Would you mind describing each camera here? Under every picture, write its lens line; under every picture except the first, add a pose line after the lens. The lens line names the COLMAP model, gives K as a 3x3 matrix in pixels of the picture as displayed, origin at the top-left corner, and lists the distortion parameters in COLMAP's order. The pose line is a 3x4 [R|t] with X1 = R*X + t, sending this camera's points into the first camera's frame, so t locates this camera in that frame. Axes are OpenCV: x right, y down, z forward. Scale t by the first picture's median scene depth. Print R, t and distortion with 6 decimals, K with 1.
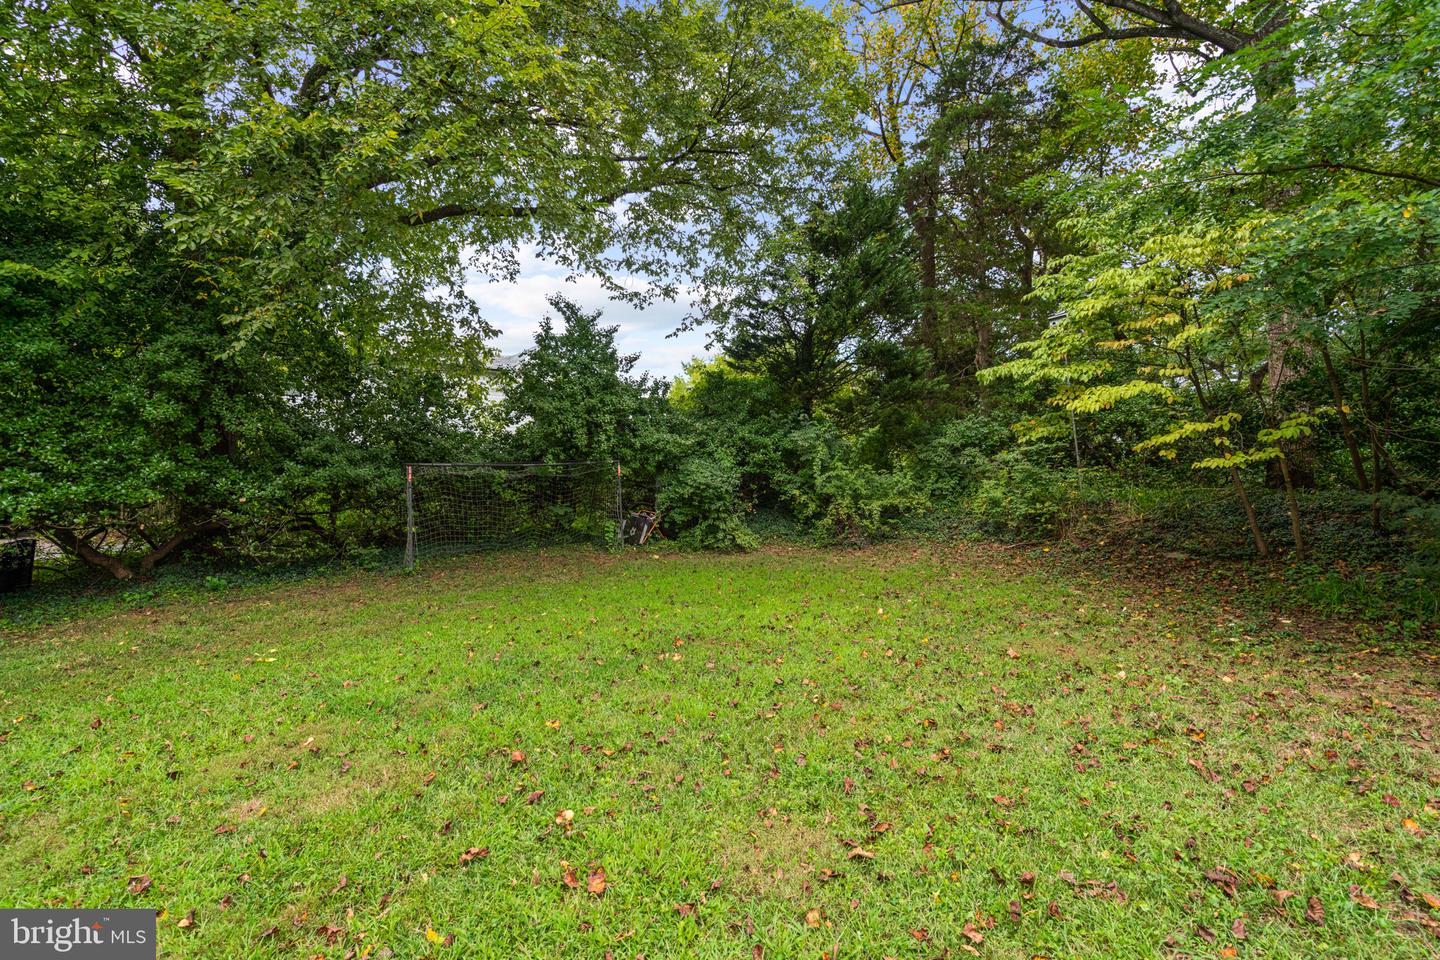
lens RADIAL K [[653.0, 0, 718.6], [0, 653.0, 485.9], [0, 0, 1]] dist [0.000224, 0.000636]
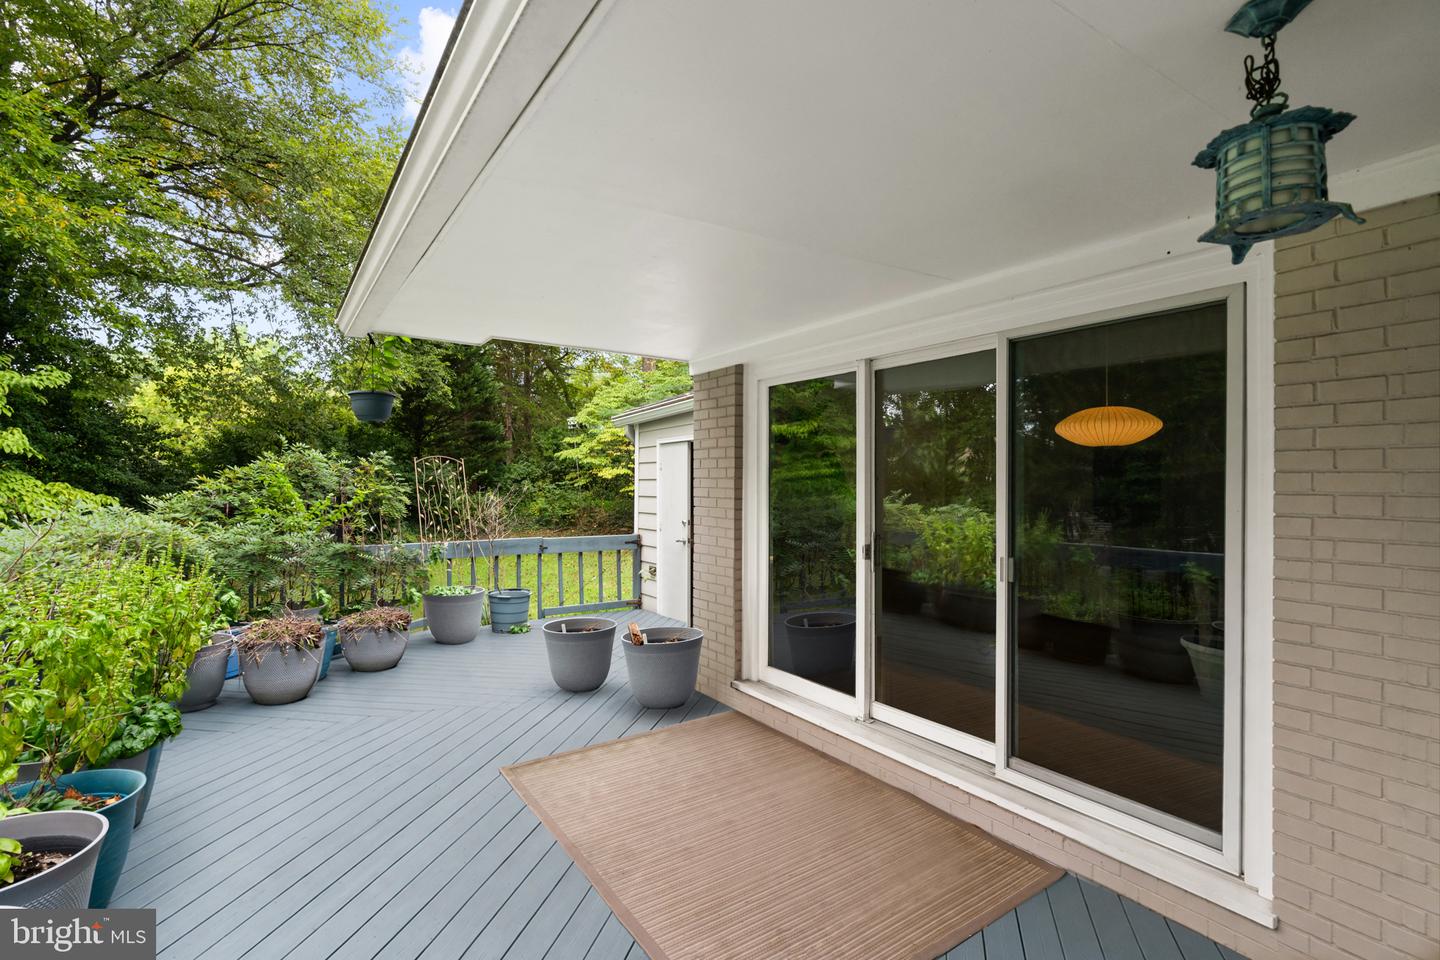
lens RADIAL K [[653.0, 0, 718.6], [0, 653.0, 485.9], [0, 0, 1]] dist [0.000224, 0.000636]
pose [[0.654847, -0.016302, 0.755586, -0.893486], [0.009996, 0.999867, 0.012908, -0.082634], [-0.755696, -0.000900, 0.654922, -0.859381]]
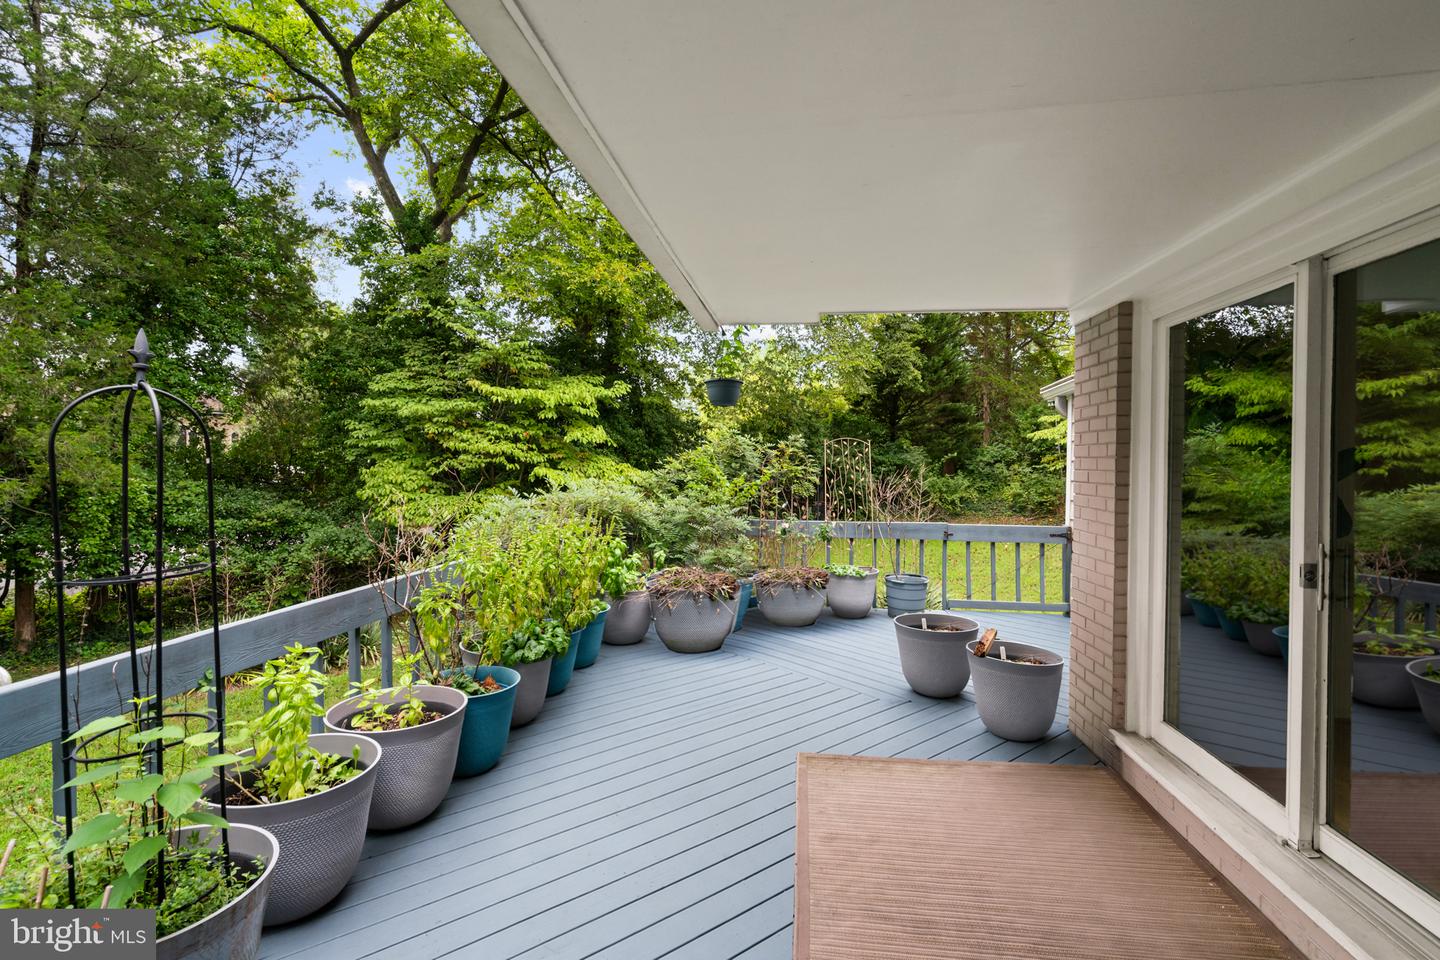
lens RADIAL K [[657.6, 0, 727.2], [0, 657.6, 470.8], [0, 0, 1]] dist [0.001064, 0.000837]
pose [[0.990073, -0.009281, 0.140248, -0.792884], [0.008179, 0.999931, 0.008433, -0.079457], [-0.140317, -0.007202, 0.990080, -0.877273]]
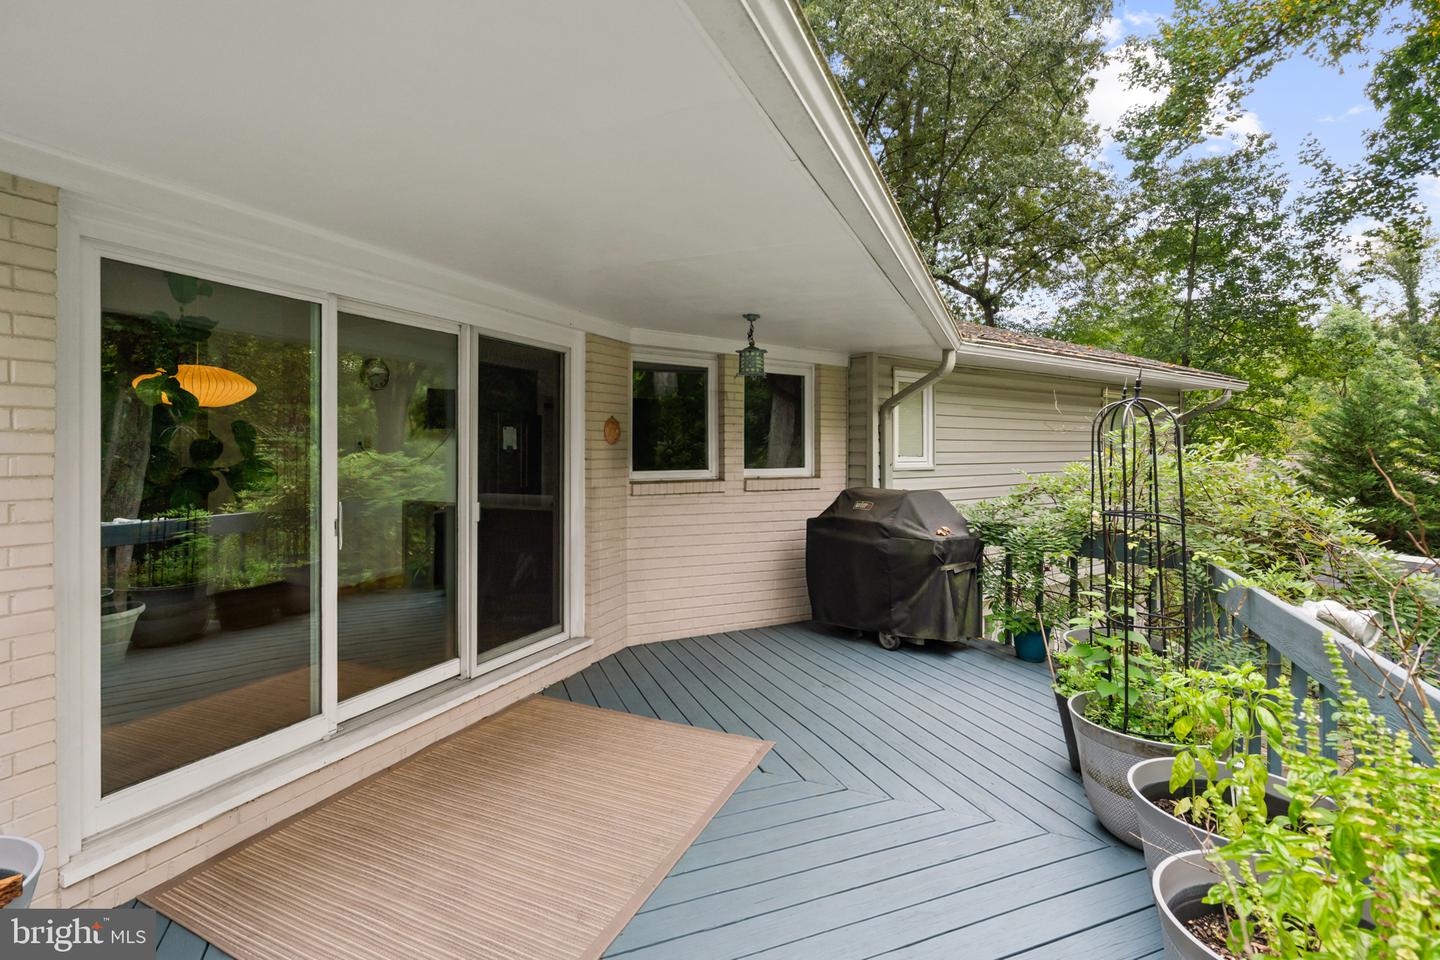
lens RADIAL K [[653.1, 0, 718.3], [0, 653.1, 452.0], [0, 0, 1]] dist [-0.002125, -0.000157]
pose [[-0.986053, -0.016167, 0.165643, -0.788714], [-0.015488, 0.999866, 0.005389, -0.078871], [-0.165707, 0.002748, -0.986171, -0.420355]]
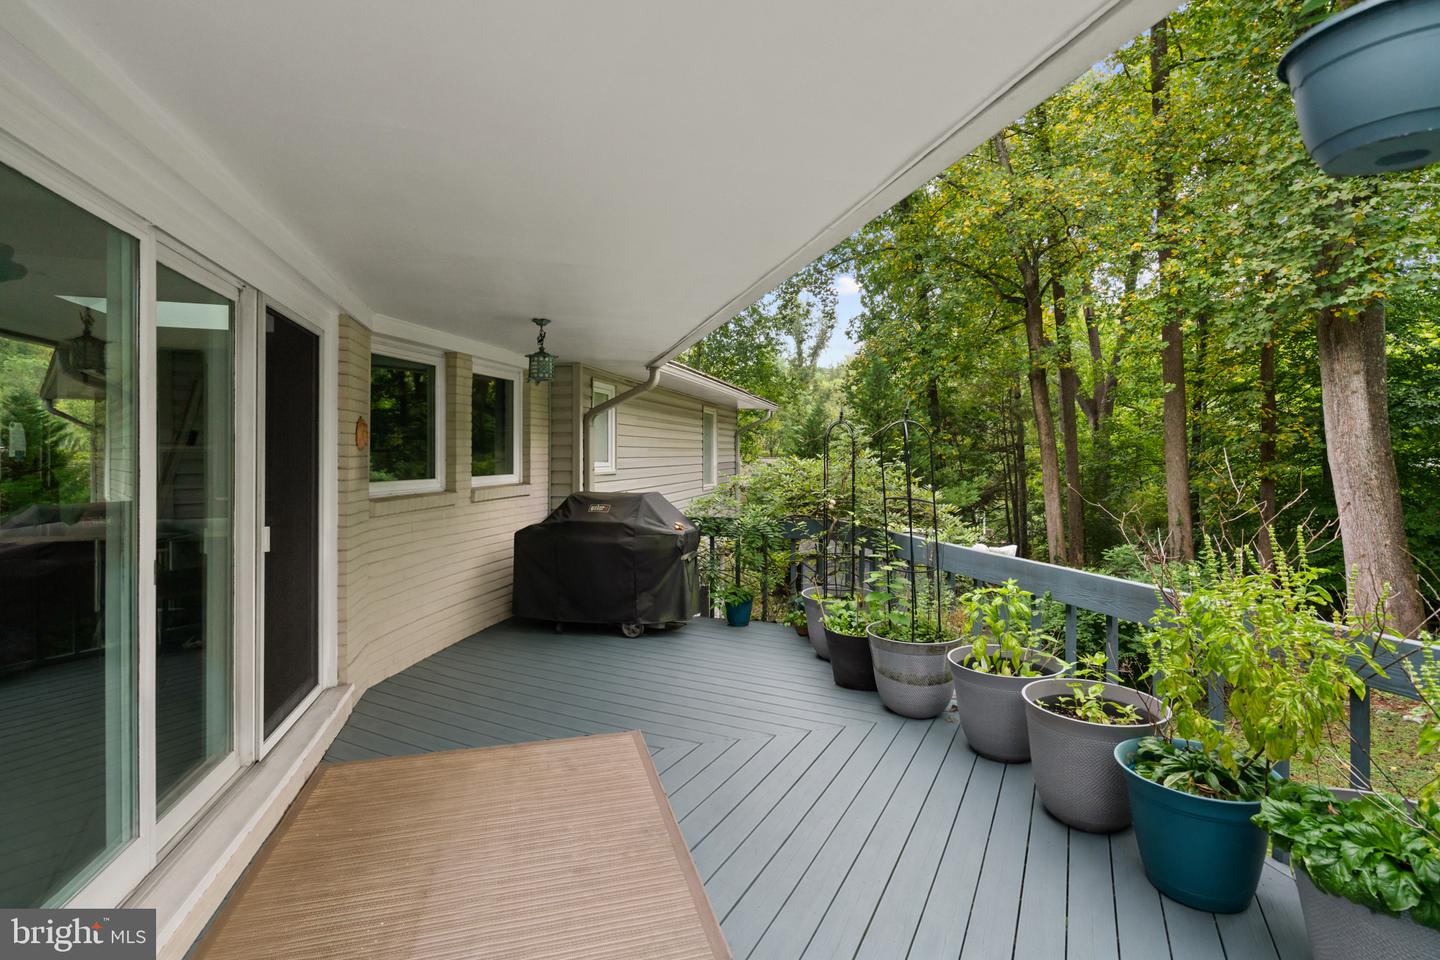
lens RADIAL K [[658.7, 0, 718.8], [0, 658.7, 455.2], [0, 0, 1]] dist [0.000936, -0.000107]
pose [[-0.862999, -0.013976, -0.505013, -0.617394], [-0.011620, 0.999902, -0.007815, -0.076948], [0.505073, -0.000876, -0.863076, -0.420829]]
